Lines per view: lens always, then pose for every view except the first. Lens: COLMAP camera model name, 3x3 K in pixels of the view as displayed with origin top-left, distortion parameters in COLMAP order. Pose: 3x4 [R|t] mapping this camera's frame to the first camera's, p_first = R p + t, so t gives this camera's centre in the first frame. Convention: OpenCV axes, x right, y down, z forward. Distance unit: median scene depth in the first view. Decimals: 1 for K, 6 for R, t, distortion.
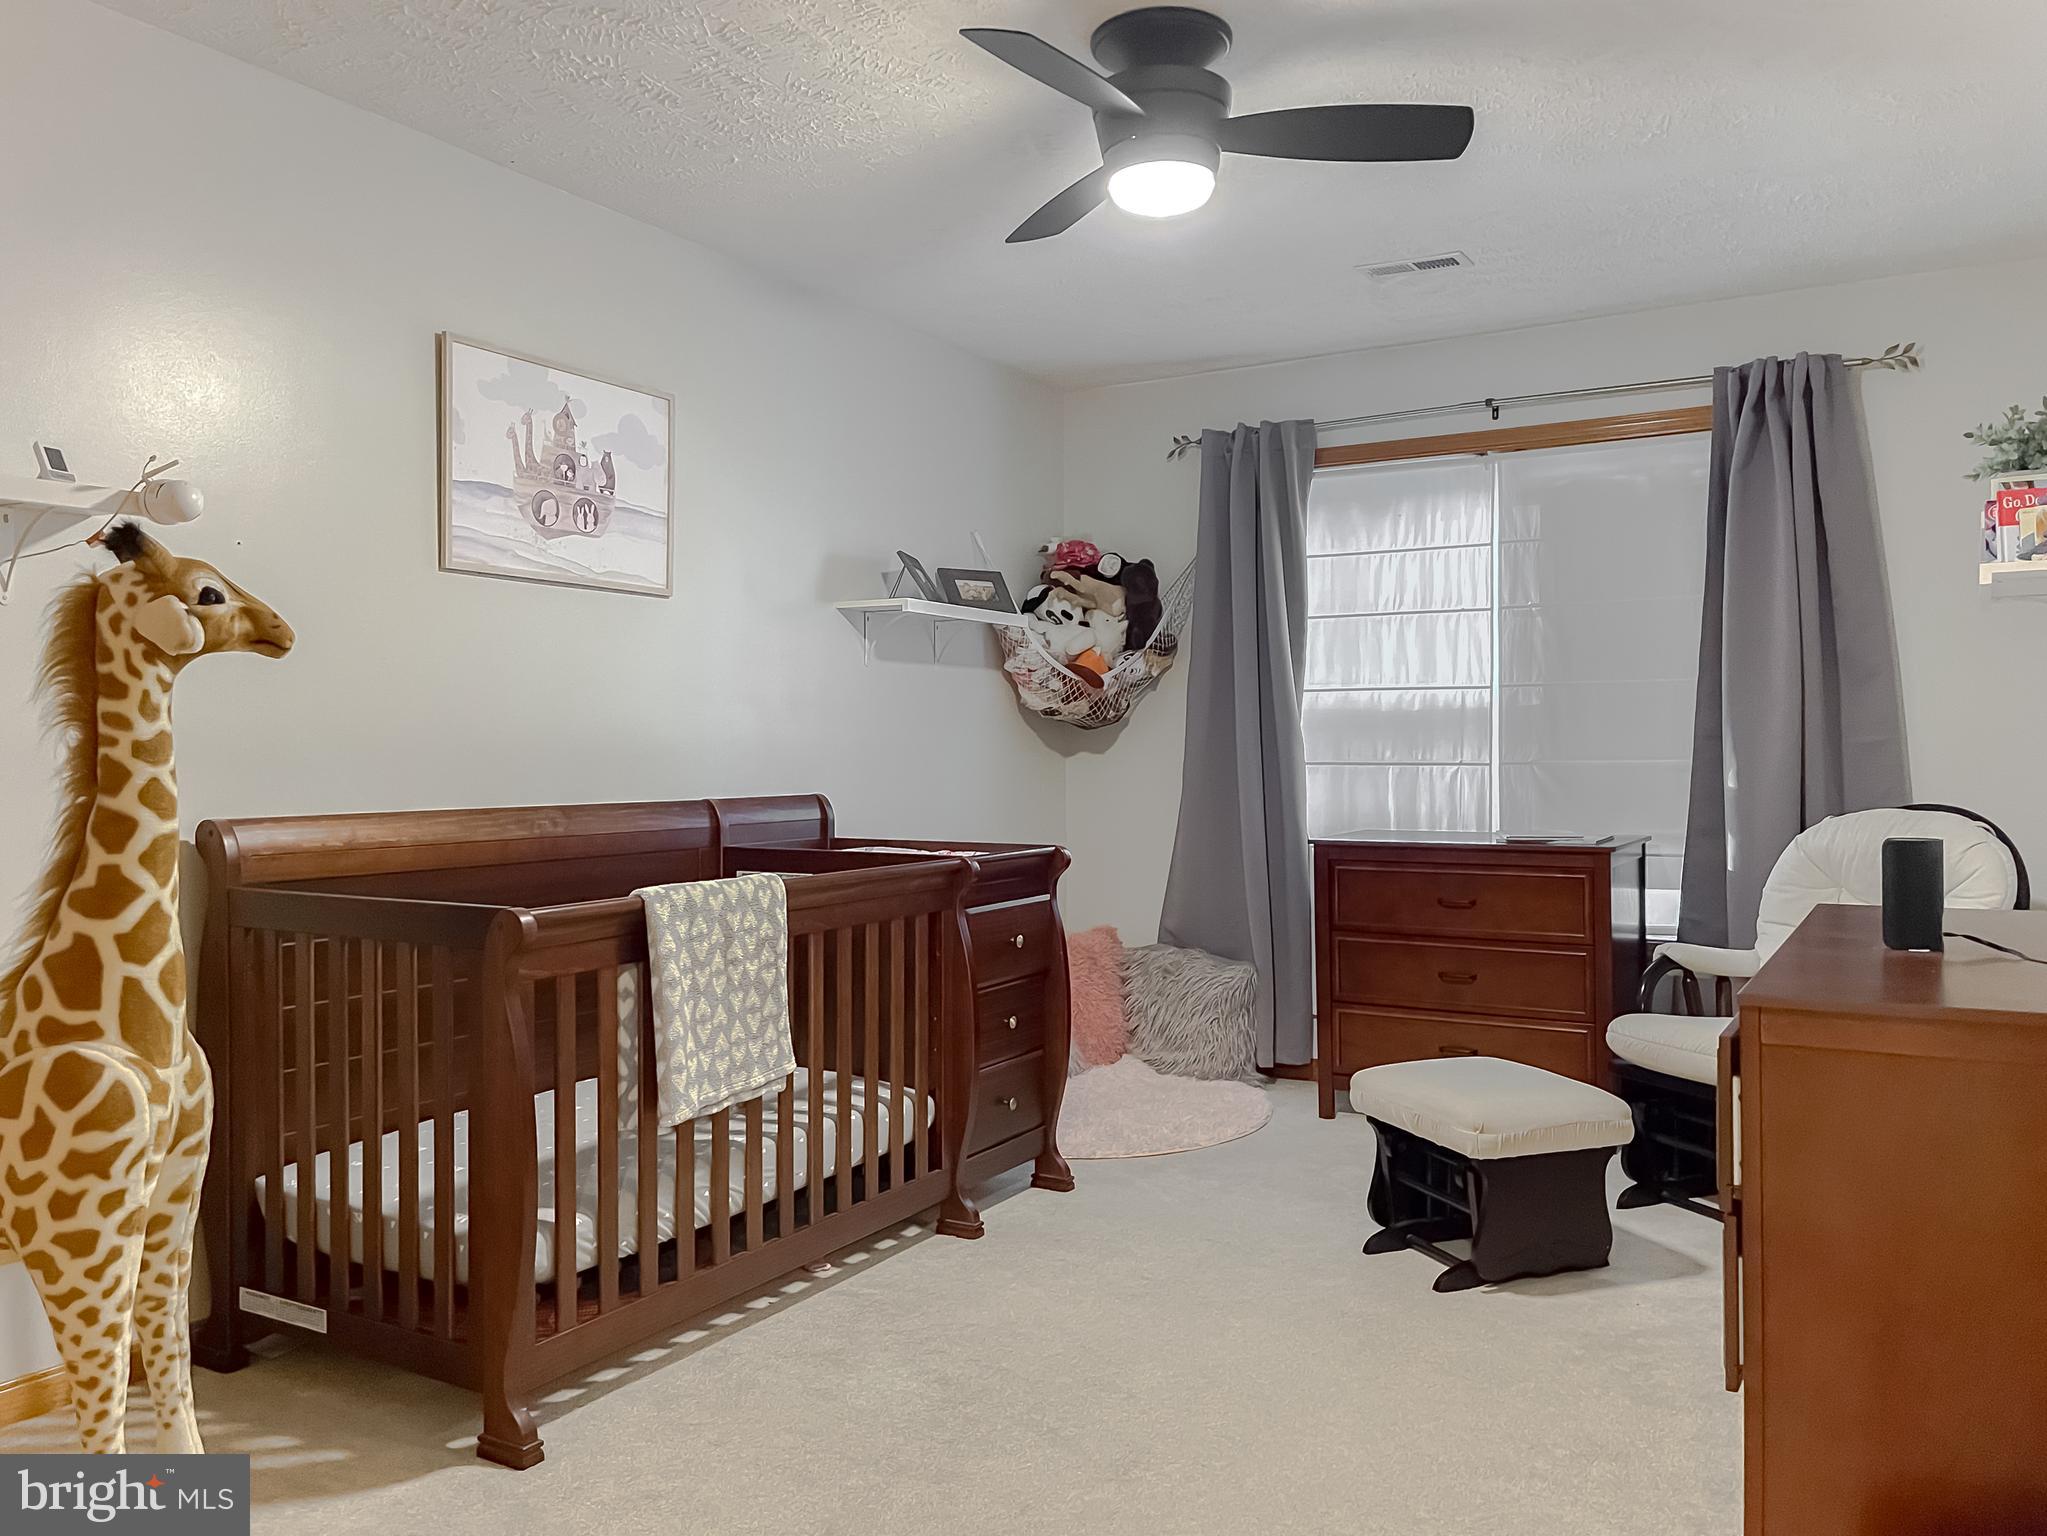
lens RADIAL K [[1578.5, 0, 1022.2], [0, 1578.5, 752.7], [0, 0, 1]] dist [0.034411, -0.031910]
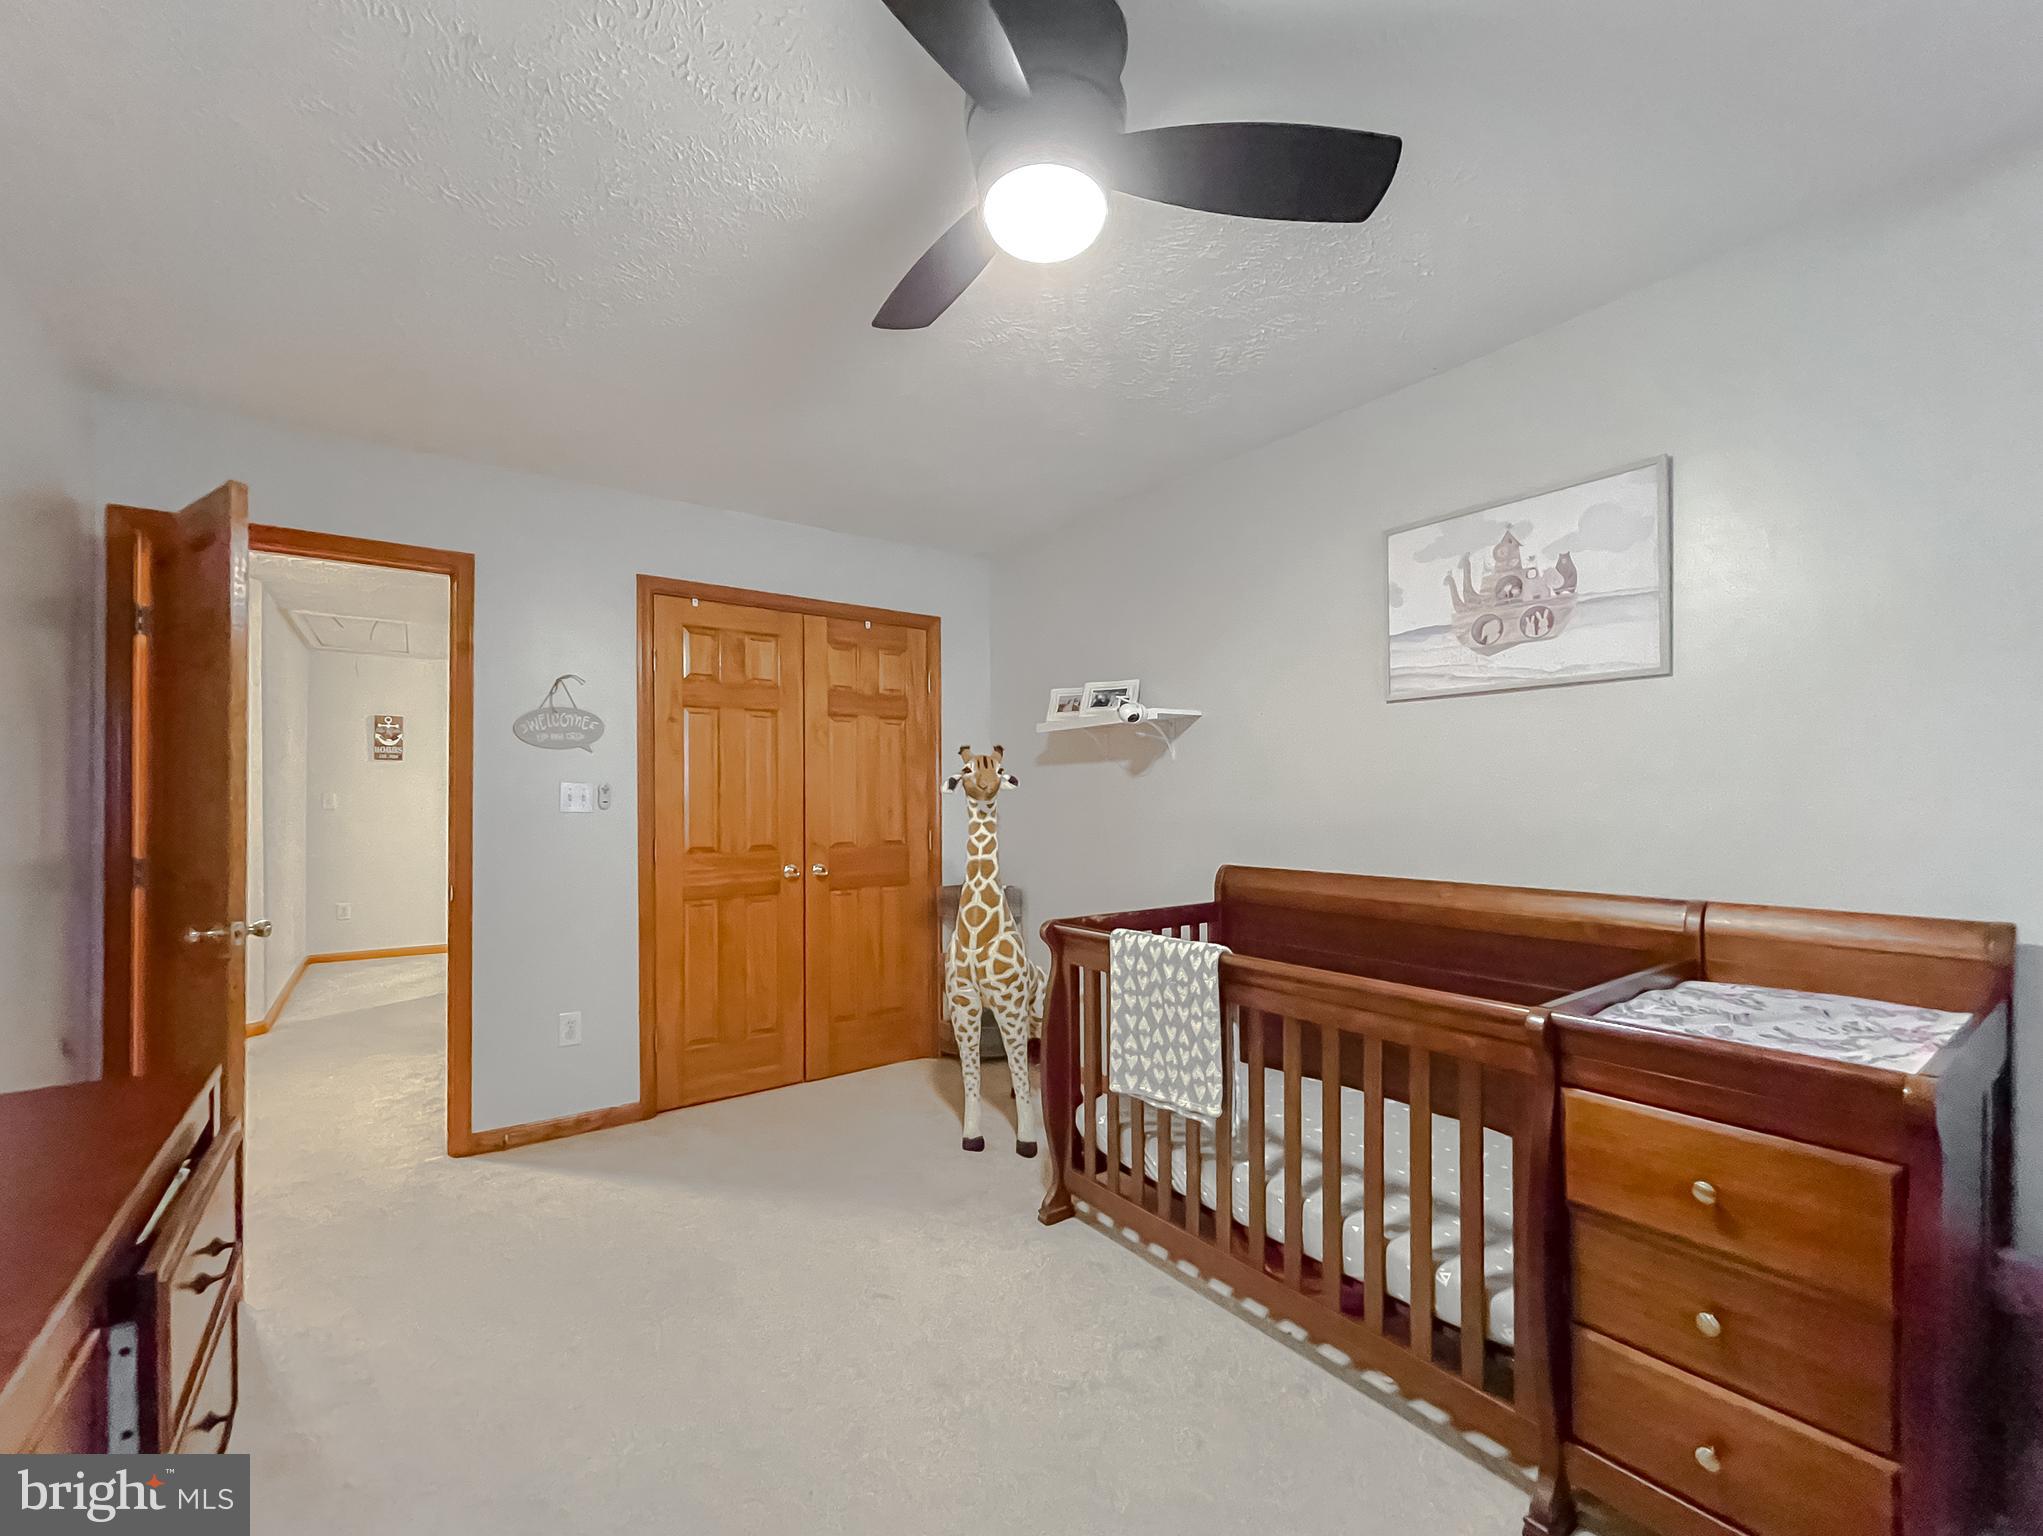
lens RADIAL K [[836.6, 0, 1046.7], [0, 836.6, 805.8], [0, 0, 1]] dist [0.000084, 0.000013]
pose [[-0.378436, 0.009536, -0.925578, 0.398874], [0.002094, 0.999953, 0.009446, -0.030381], [0.925625, 0.001636, -0.378438, 0.934415]]
